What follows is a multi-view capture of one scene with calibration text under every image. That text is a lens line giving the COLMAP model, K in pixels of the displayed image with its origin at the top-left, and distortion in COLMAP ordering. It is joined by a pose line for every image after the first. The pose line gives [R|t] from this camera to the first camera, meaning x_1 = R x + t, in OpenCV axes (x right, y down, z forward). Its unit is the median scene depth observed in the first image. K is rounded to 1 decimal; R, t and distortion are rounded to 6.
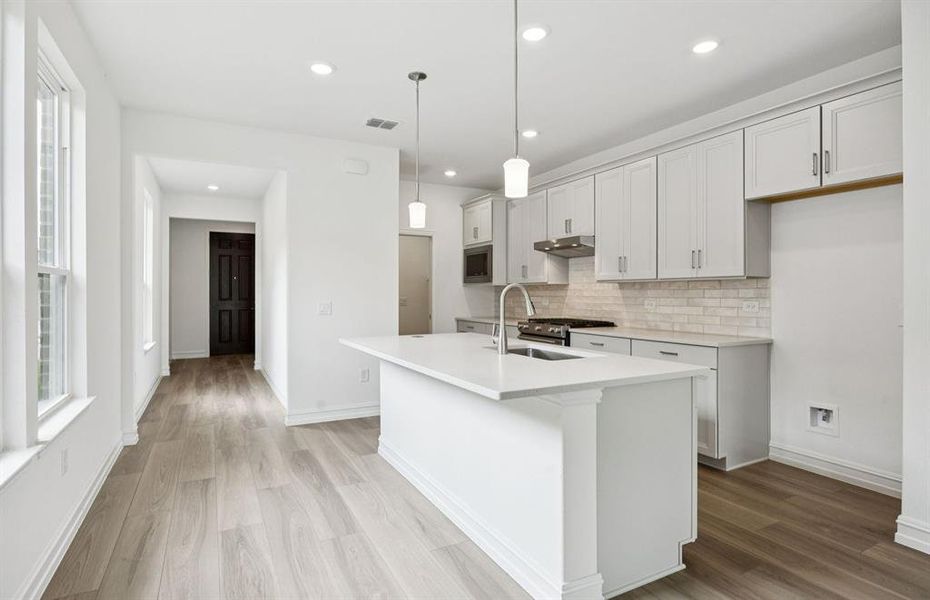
lens RADIAL K [[474.9, 0, 461.6], [0, 474.9, 299.9], [0, 0, 1]] dist [0.001597, 0.002658]
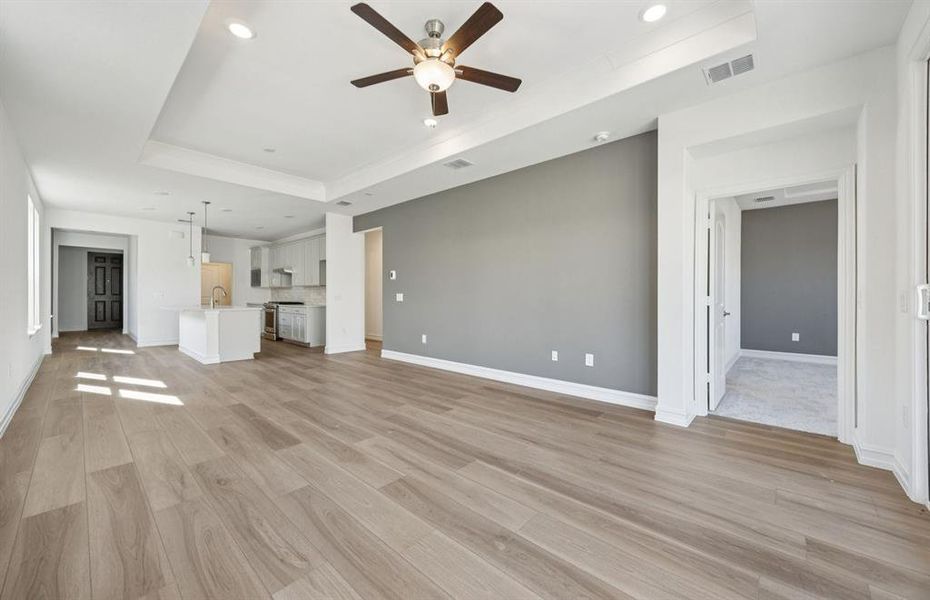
lens RADIAL K [[352.9, 0, 469.0], [0, 352.9, 303.7], [0, 0, 1]] dist [0.000306, -0.000457]
pose [[0.939328, -0.000742, 0.343020, 0.537847], [-0.002202, 0.999964, 0.008192, 0.038837], [-0.343013, -0.008451, 0.939292, -1.116154]]
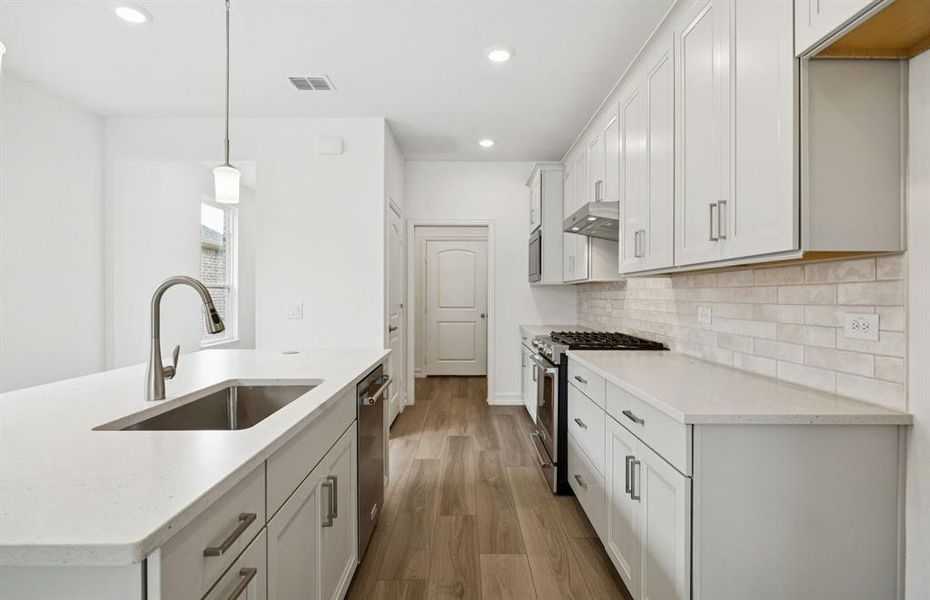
lens RADIAL K [[474.9, 0, 455.8], [0, 474.9, 295.5], [0, 0, 1]] dist [0.001597, 0.002658]
pose [[0.879809, 0.003120, -0.475317, 0.398949], [-0.008801, 0.999914, -0.009727, -0.004449], [0.475246, 0.012742, 0.879761, 0.381851]]
